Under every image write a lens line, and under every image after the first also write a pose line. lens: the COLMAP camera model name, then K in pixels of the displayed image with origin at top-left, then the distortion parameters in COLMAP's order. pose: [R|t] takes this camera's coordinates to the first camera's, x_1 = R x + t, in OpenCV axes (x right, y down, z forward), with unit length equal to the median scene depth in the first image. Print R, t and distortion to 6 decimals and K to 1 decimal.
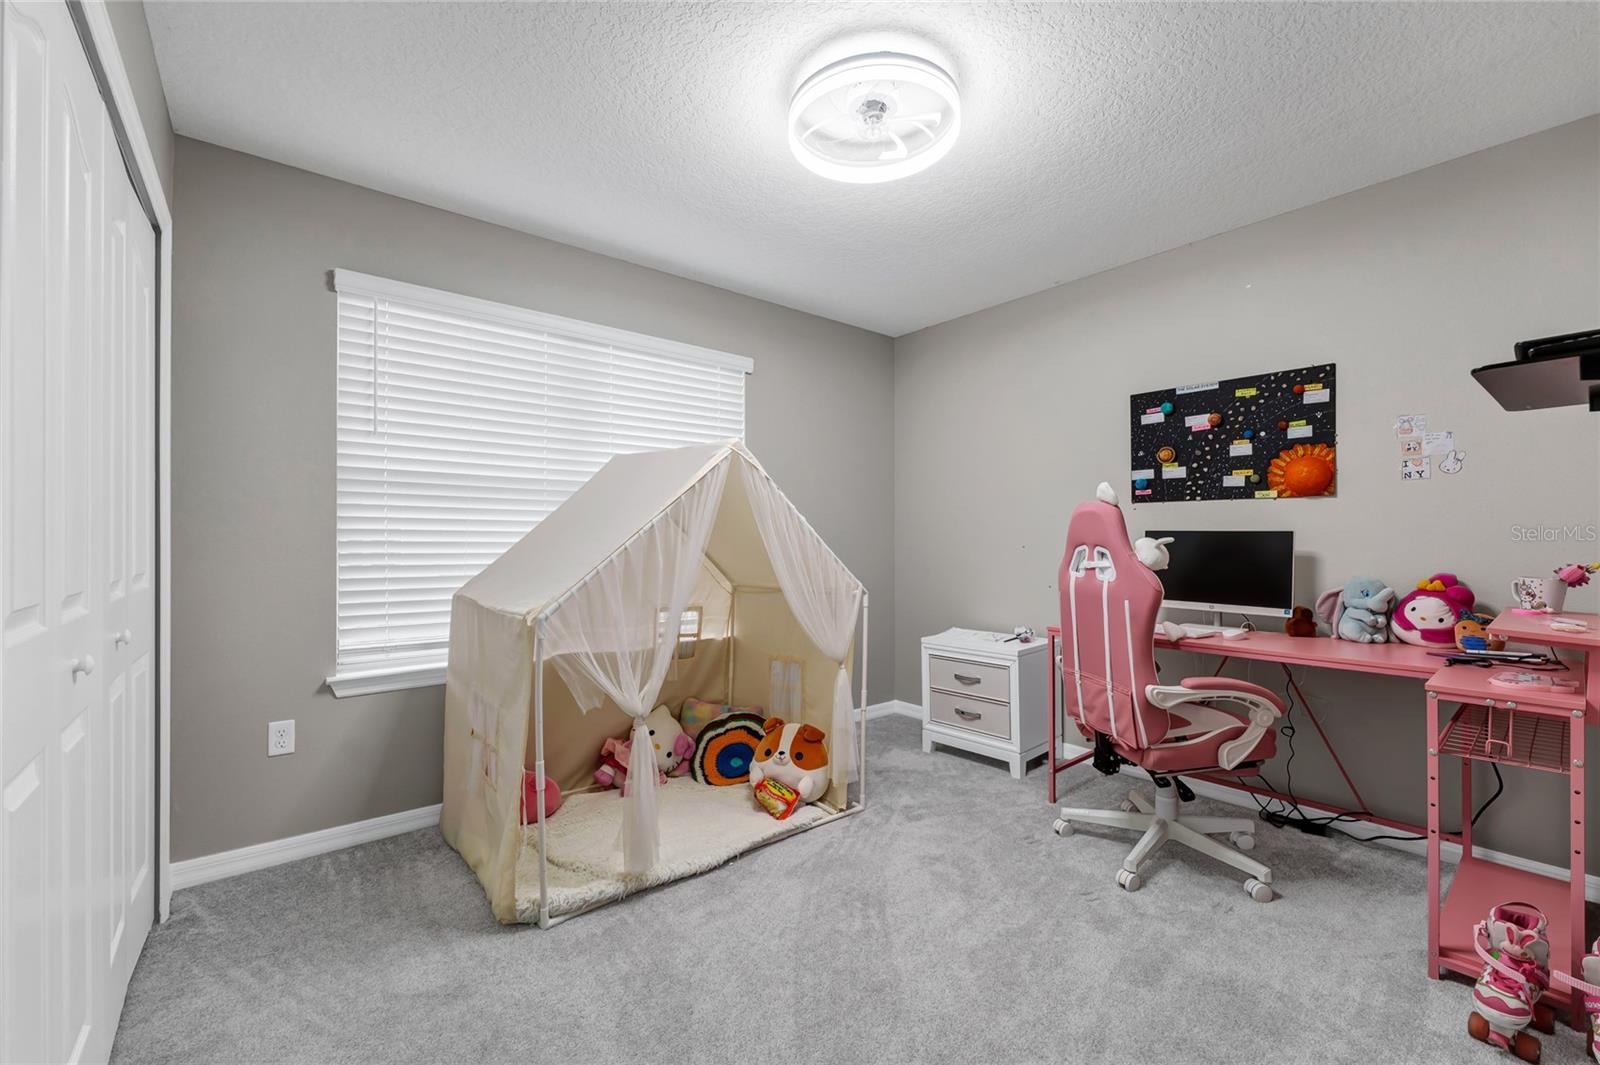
lens RADIAL K [[642.5, 0, 798.6], [0, 642.5, 537.9], [0, 0, 1]] dist [0.000631, -0.000727]
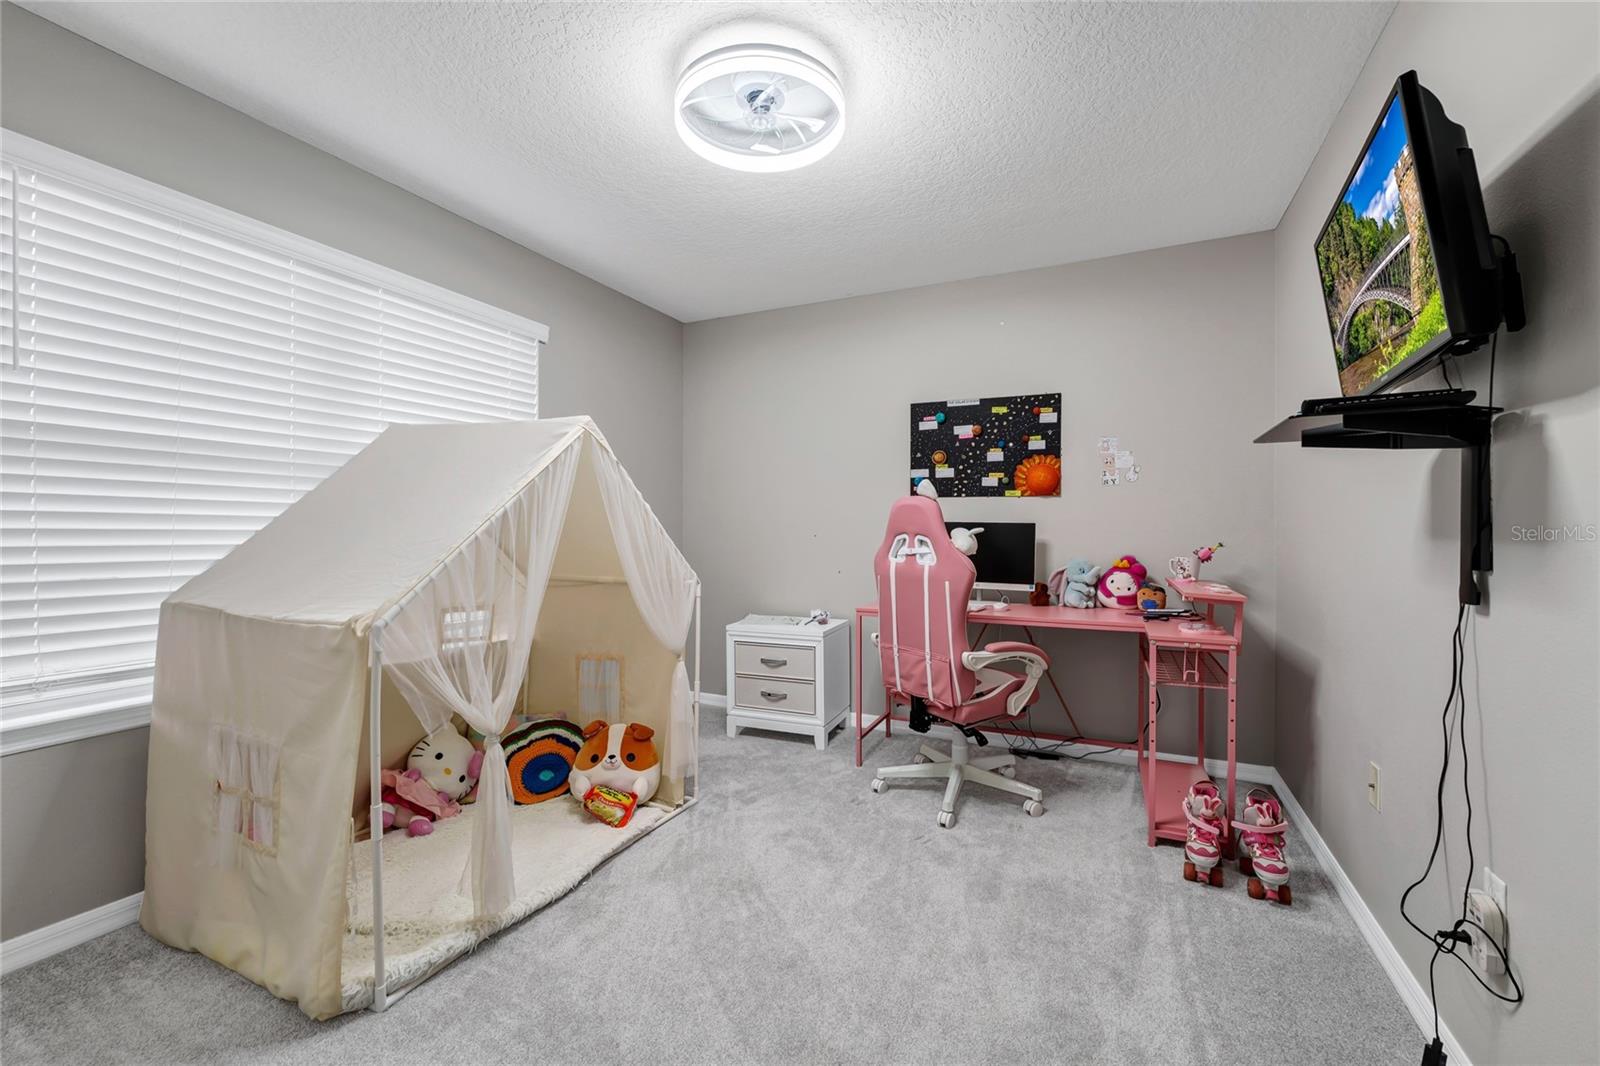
lens RADIAL K [[652.5, 0, 781.4], [0, 652.5, 534.0], [0, 0, 1]] dist [0.000369, -0.000411]
pose [[0.907375, 0.000419, 0.420322, -0.221731], [-0.004933, 0.999941, 0.009653, 0.000841], [-0.420294, -0.010832, 0.907324, 0.043292]]
